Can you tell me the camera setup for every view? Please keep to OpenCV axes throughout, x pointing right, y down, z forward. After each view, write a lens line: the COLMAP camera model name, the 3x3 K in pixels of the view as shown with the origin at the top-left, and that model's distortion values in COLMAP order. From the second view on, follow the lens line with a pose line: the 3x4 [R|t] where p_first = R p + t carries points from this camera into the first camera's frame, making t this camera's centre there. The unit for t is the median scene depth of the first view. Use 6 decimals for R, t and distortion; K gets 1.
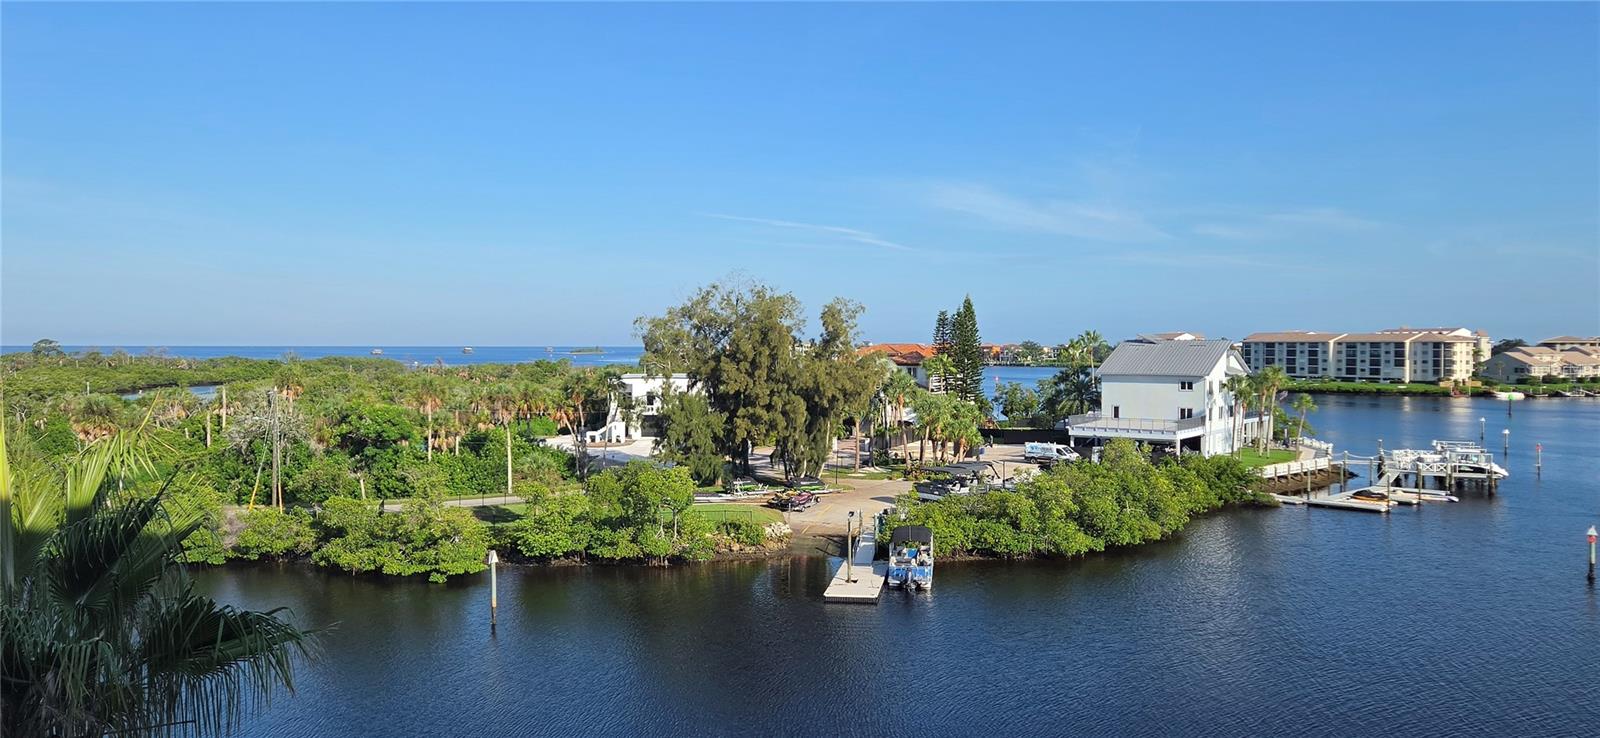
lens RADIAL K [[1214.8, 0, 816.1], [0, 1214.8, 362.2], [0, 0, 1]] dist [0.079375, -0.076047]
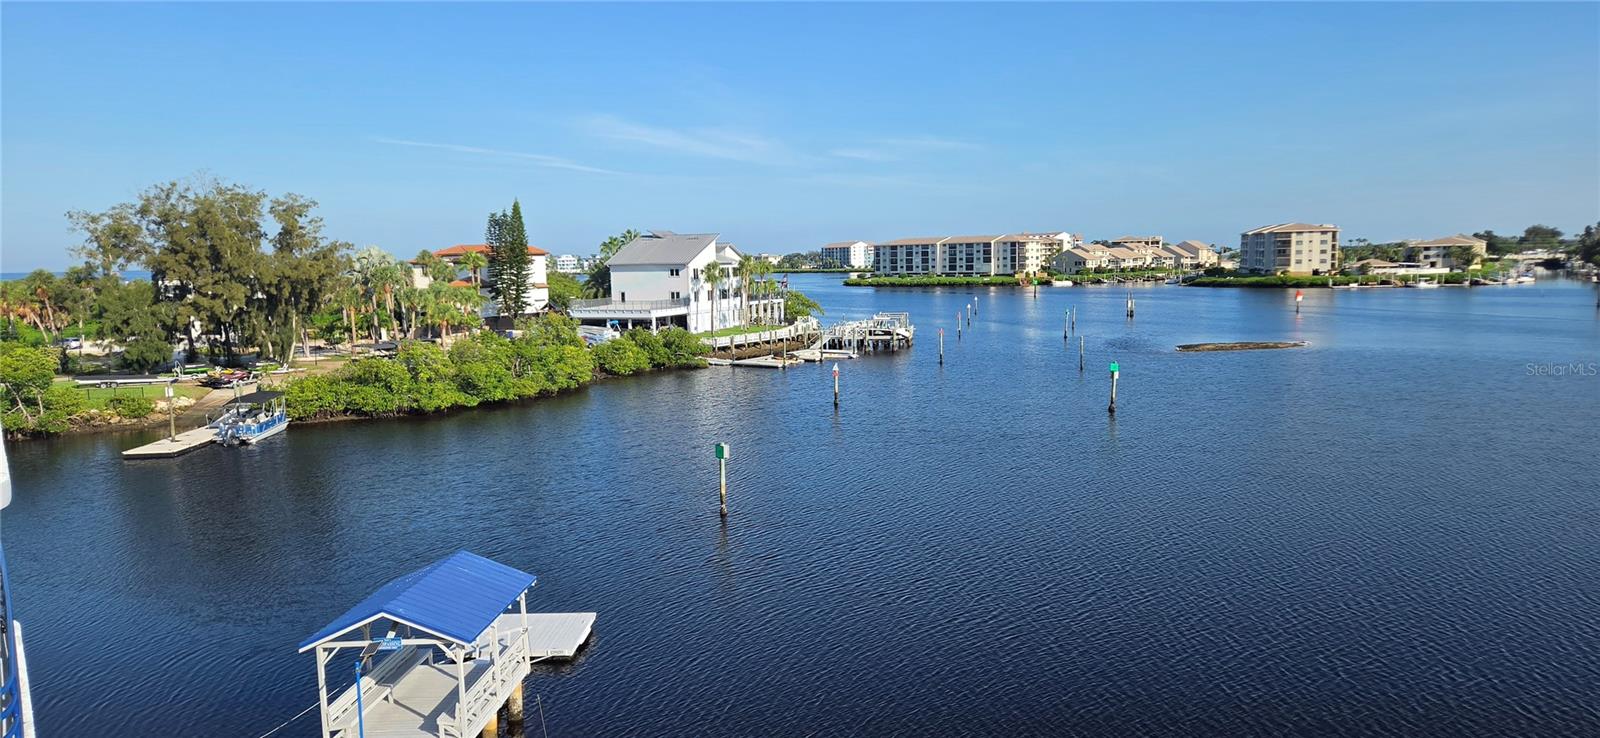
lens RADIAL K [[1070.2, 0, 800.0], [0, 1070.2, 369.0], [0, 0, 1]] dist [0.045250, -0.024385]
pose [[0.982122, -0.042724, 0.183332, 0.279324], [0.026767, 0.995704, 0.088645, 0.028674], [-0.186331, -0.082153, 0.979046, -0.053192]]
